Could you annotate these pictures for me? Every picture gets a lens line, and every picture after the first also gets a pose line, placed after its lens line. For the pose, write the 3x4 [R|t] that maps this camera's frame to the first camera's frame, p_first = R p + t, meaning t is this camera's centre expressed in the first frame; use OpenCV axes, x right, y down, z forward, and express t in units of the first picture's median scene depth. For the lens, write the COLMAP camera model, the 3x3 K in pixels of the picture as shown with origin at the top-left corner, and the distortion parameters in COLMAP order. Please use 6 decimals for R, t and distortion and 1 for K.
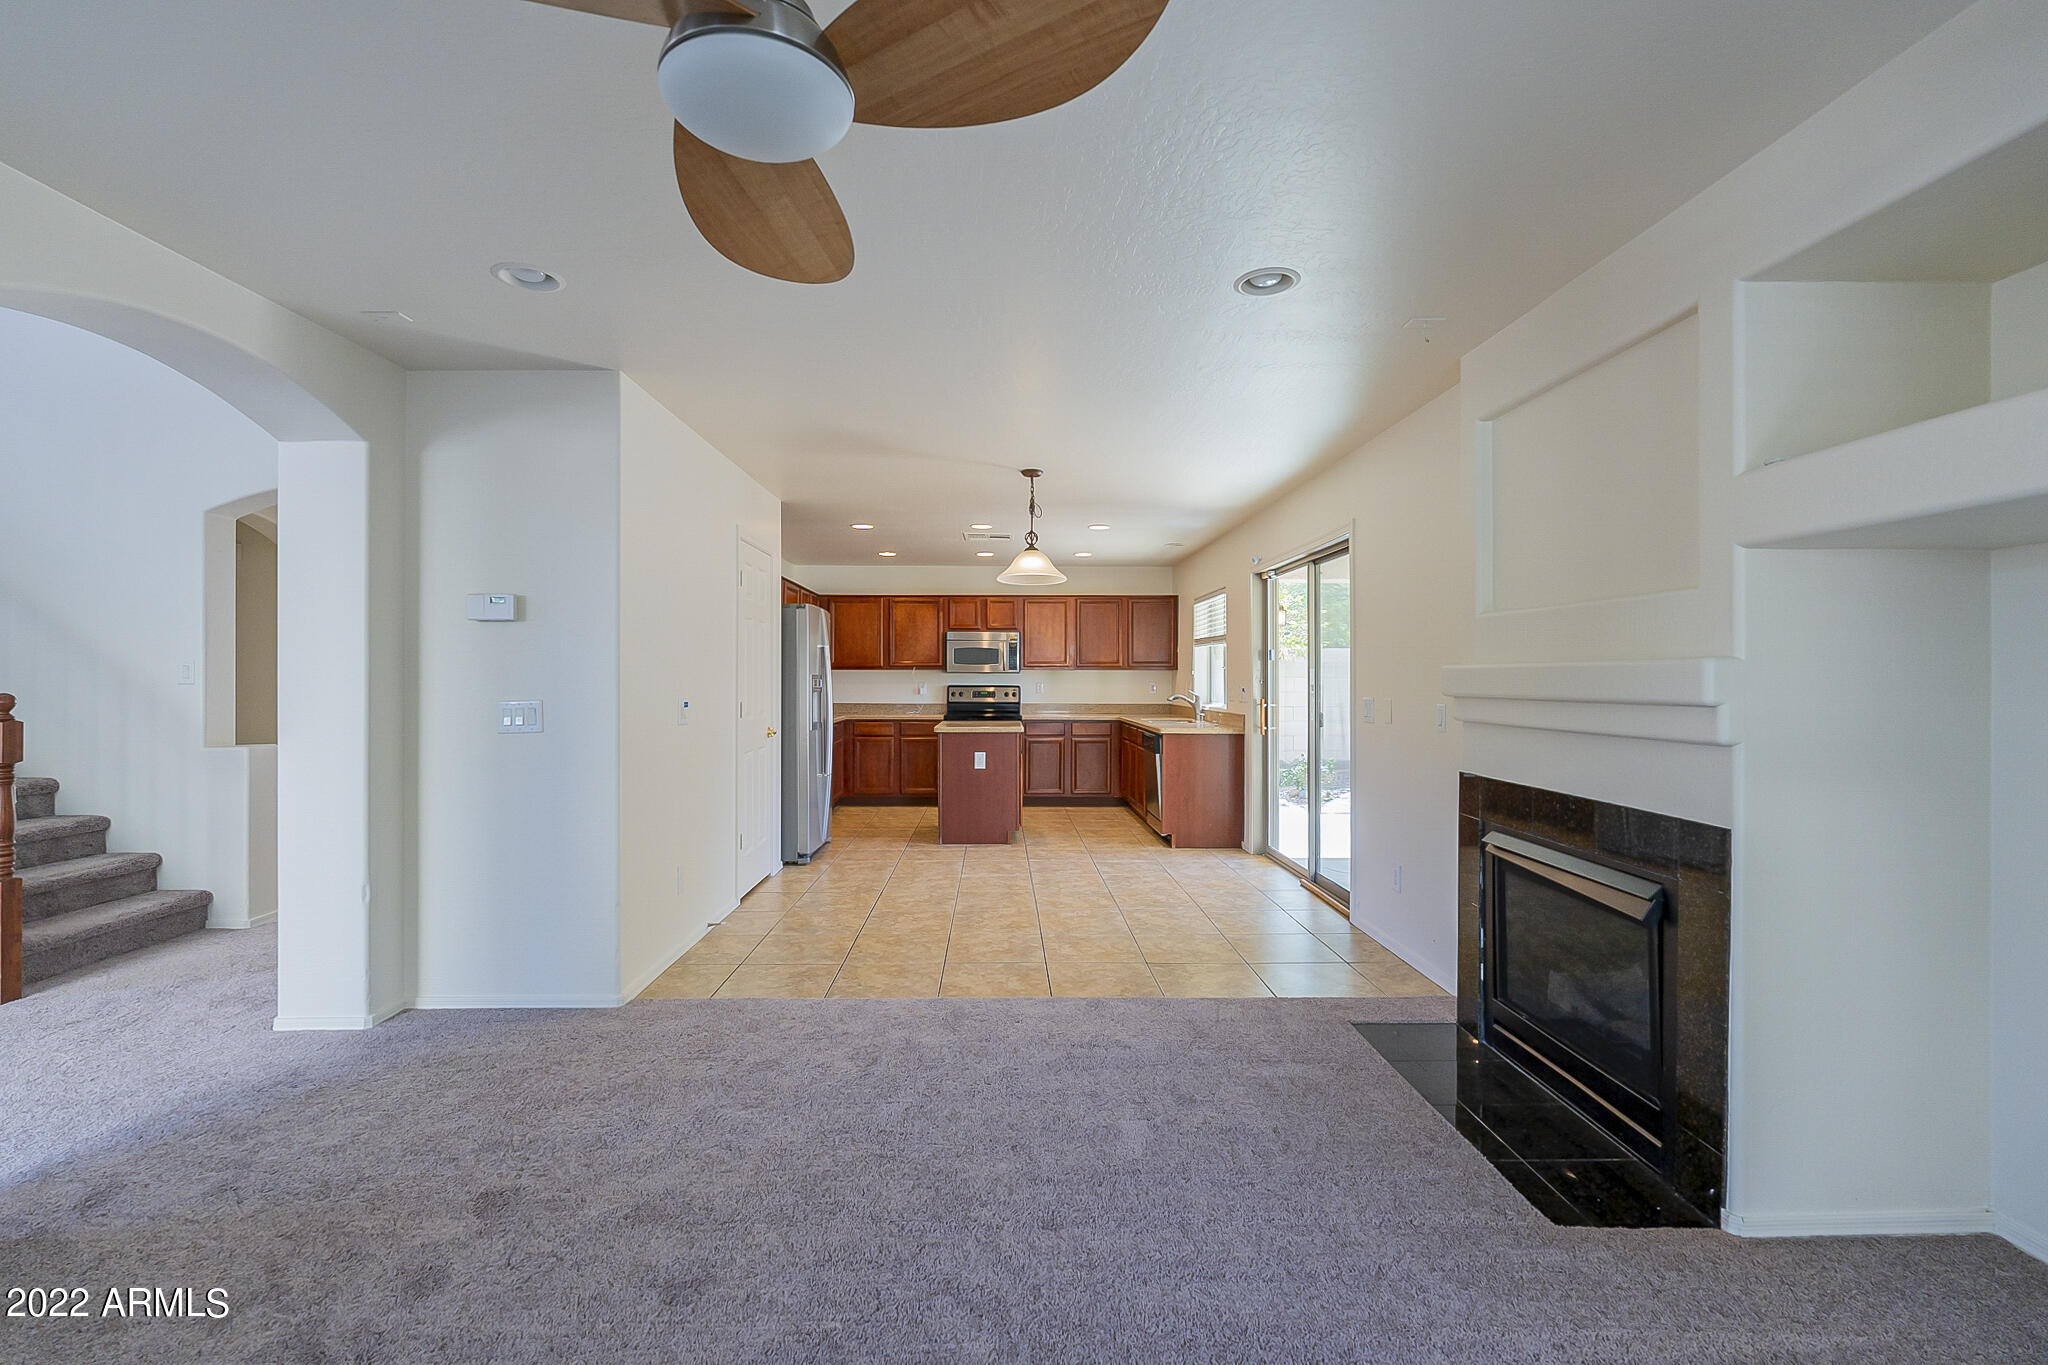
lens RADIAL K [[948.9, 0, 1021.6], [0, 948.9, 680.9], [0, 0, 1]] dist [-0.000055, 0.000227]
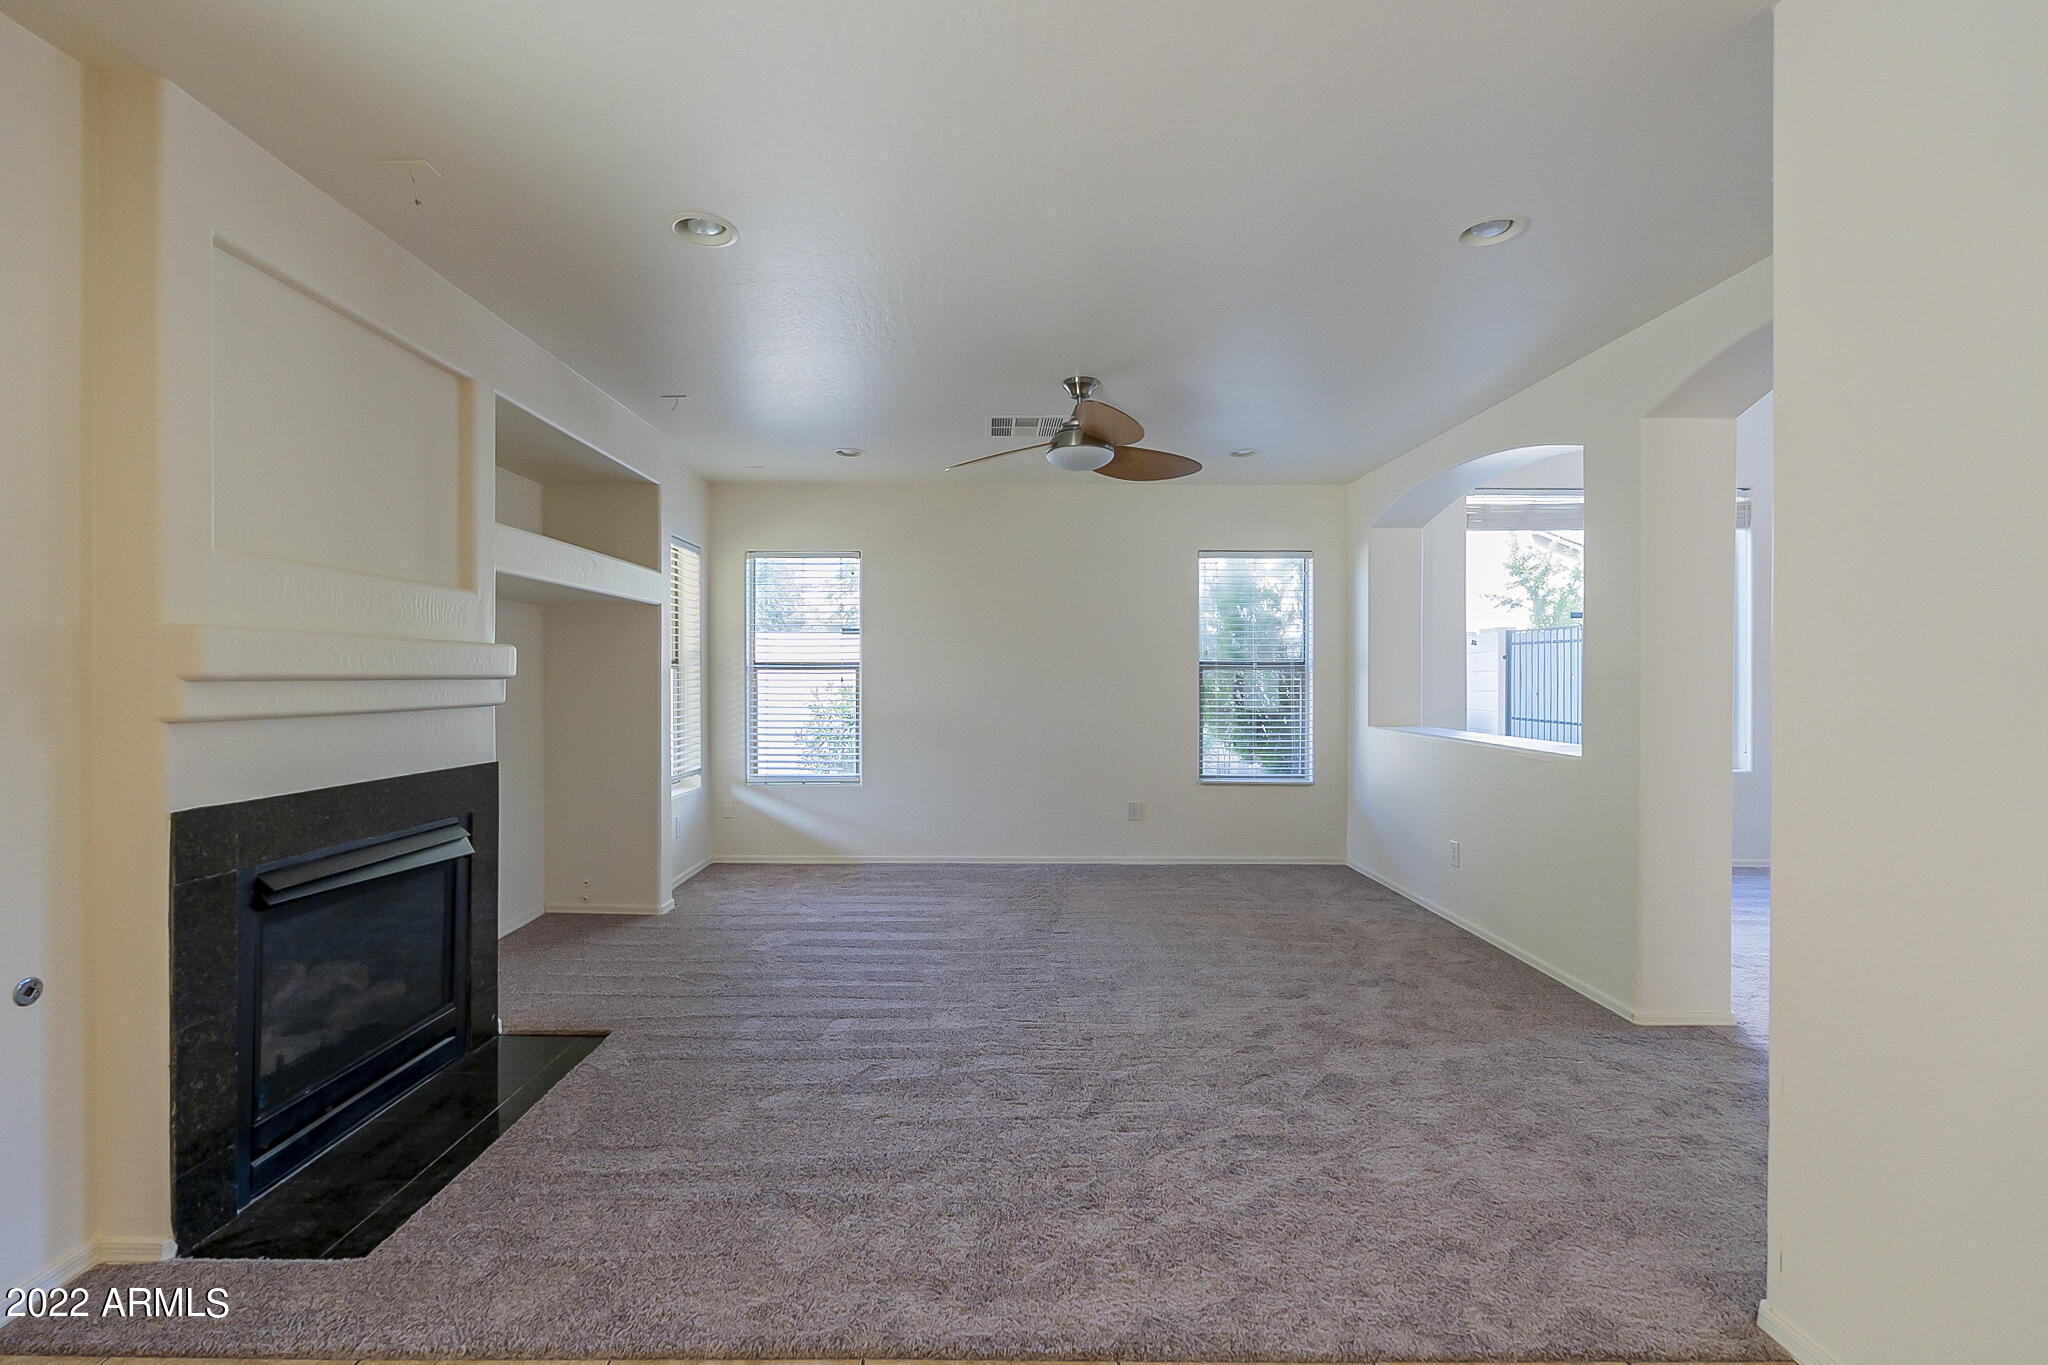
lens RADIAL K [[948.9, 0, 1021.4], [0, 948.9, 681.2], [0, 0, 1]] dist [-0.000055, 0.000227]
pose [[-0.999689, -0.004581, -0.024496, -0.010611], [-0.004576, 0.999989, -0.000284, 0.008813], [0.024497, -0.000172, -0.999700, 0.774345]]
